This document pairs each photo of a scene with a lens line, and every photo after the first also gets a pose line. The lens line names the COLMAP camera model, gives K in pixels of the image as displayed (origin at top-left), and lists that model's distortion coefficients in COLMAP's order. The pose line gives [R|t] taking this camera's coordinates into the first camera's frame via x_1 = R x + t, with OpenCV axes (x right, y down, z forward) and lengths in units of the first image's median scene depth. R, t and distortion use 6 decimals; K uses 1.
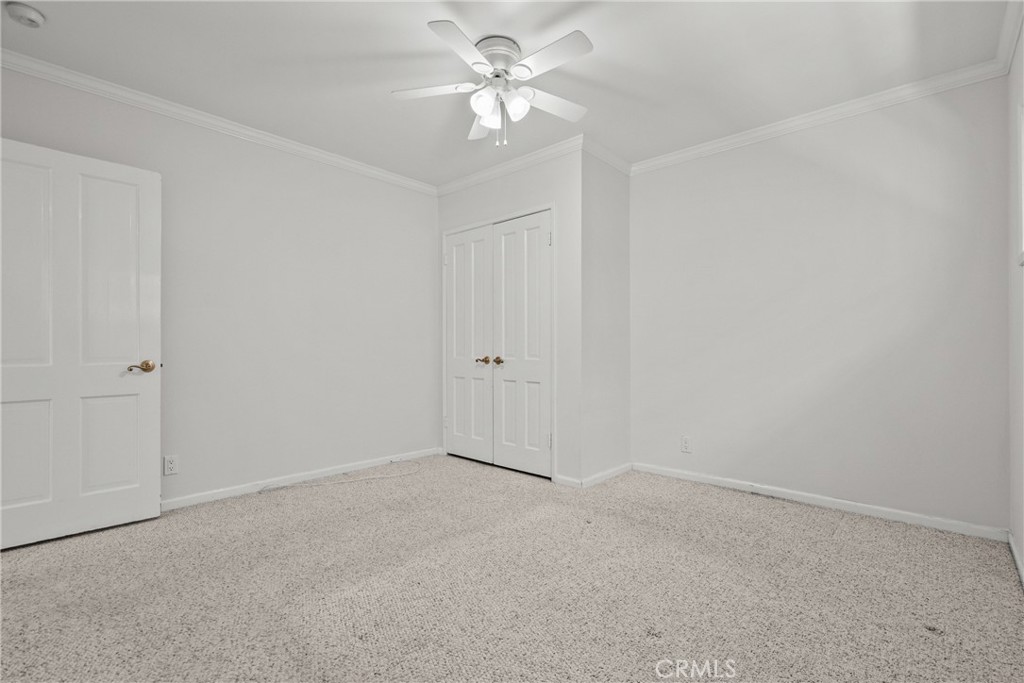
lens RADIAL K [[466.0, 0, 512.1], [0, 466.0, 346.5], [0, 0, 1]] dist [-0.003266, 0.002457]
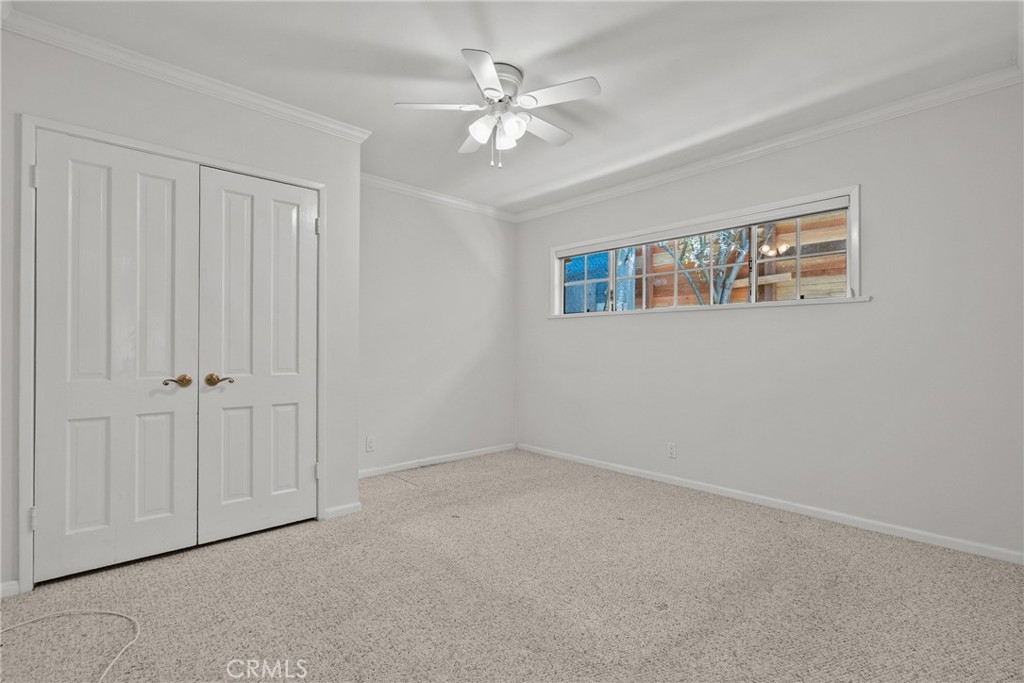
lens RADIAL K [[466.0, 0, 512.0], [0, 466.0, 344.3], [0, 0, 1]] dist [-0.003266, 0.002457]
pose [[0.078378, 0.011881, 0.996853, -0.773068], [-0.004678, 0.999922, -0.011550, -0.016503], [-0.996913, -0.003758, 0.078428, 0.643429]]
